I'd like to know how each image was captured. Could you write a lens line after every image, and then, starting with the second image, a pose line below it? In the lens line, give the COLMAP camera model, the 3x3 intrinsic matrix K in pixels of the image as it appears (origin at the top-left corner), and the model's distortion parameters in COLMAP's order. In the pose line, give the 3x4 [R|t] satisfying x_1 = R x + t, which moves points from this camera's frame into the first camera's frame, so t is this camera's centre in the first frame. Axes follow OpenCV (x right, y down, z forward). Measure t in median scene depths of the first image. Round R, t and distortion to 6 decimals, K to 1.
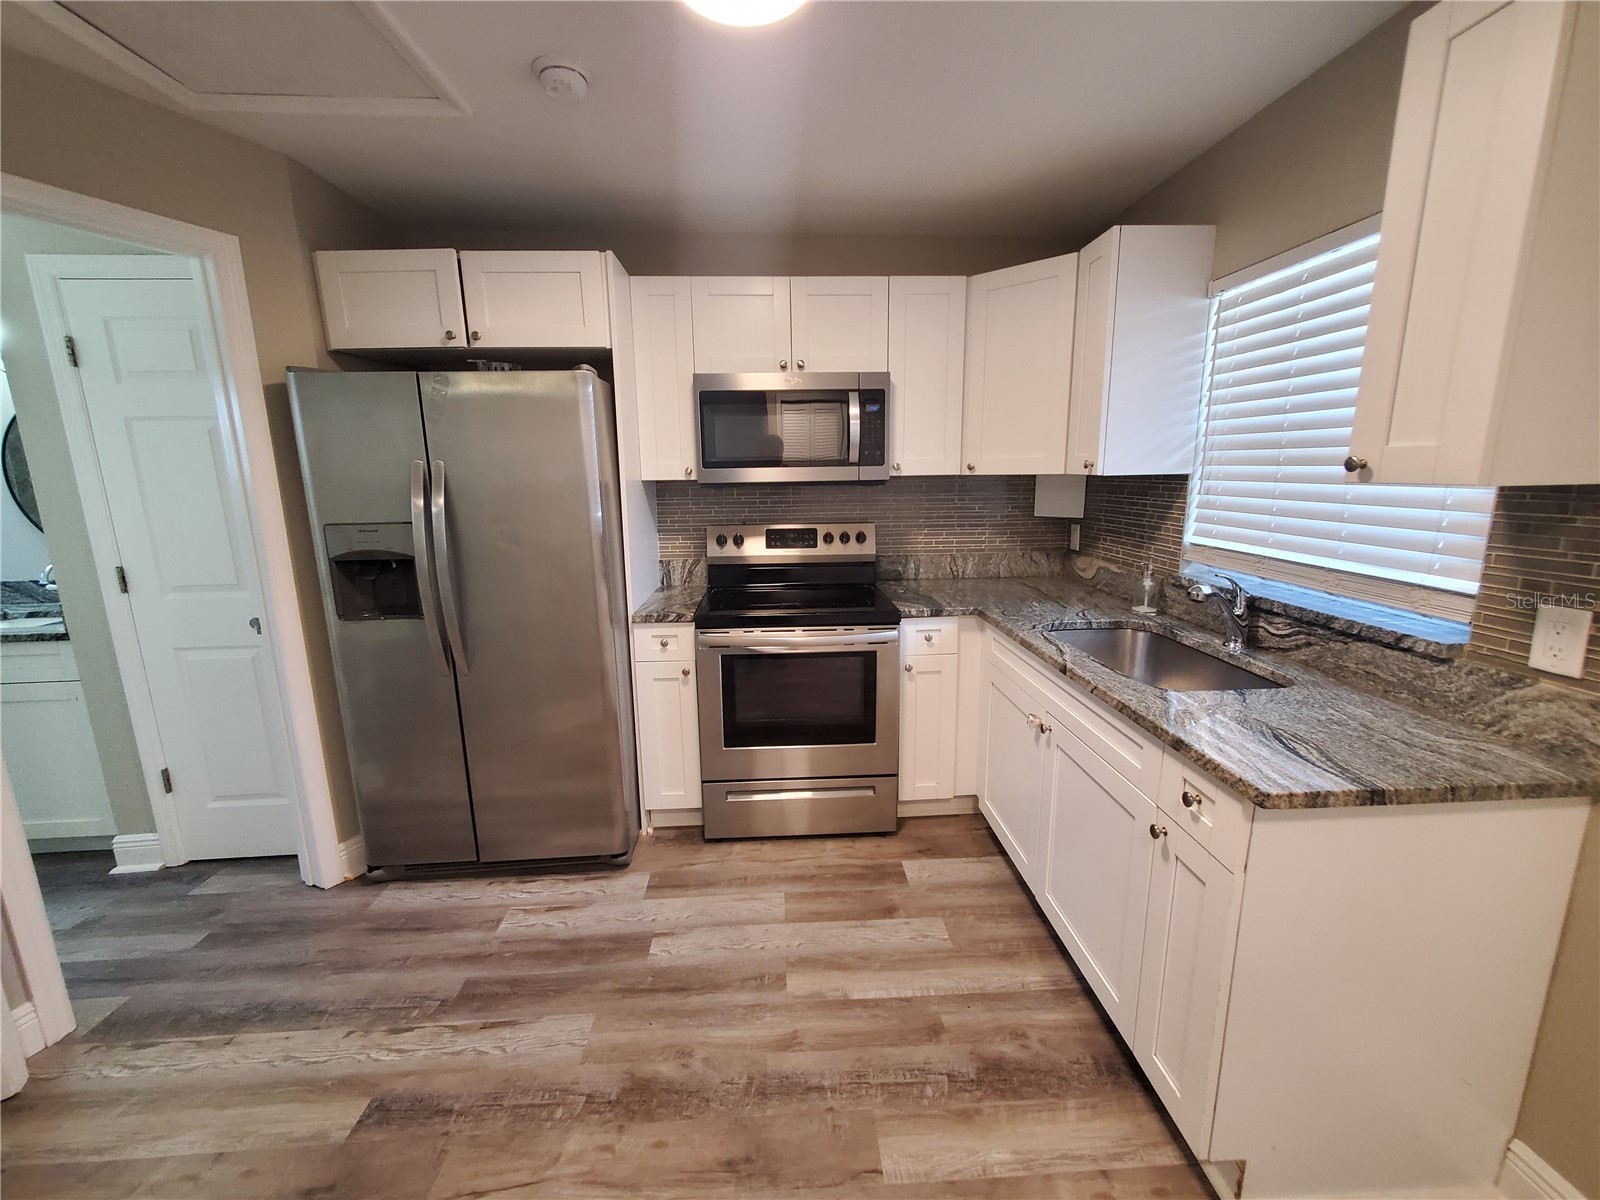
lens RADIAL K [[636.0, 0, 808.3], [0, 636.0, 591.7], [0, 0, 1]] dist [0.002396, -0.000999]
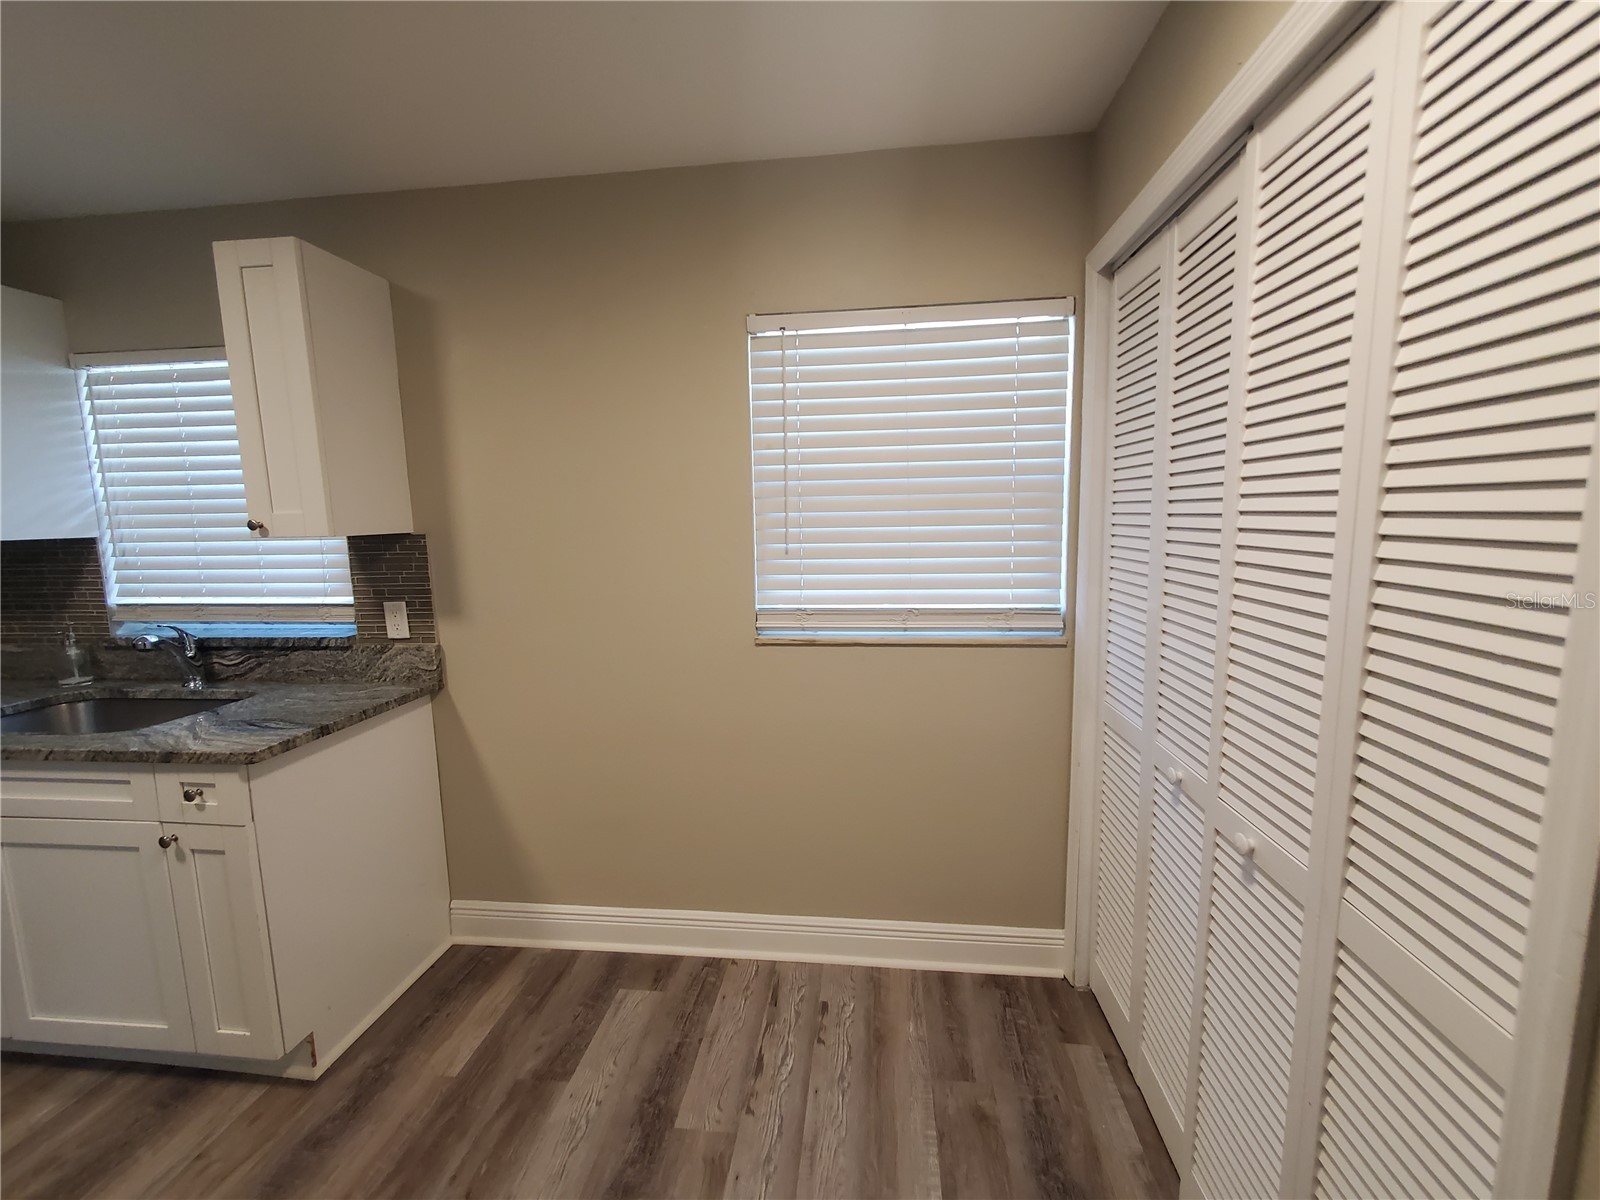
lens RADIAL K [[636.0, 0, 808.3], [0, 636.0, 591.7], [0, 0, 1]] dist [0.002396, -0.000999]
pose [[0.170332, -0.110297, 0.979194, -0.281296], [0.205106, 0.975919, 0.074249, 0.075588], [-0.963804, 0.188191, 0.188853, -0.354886]]
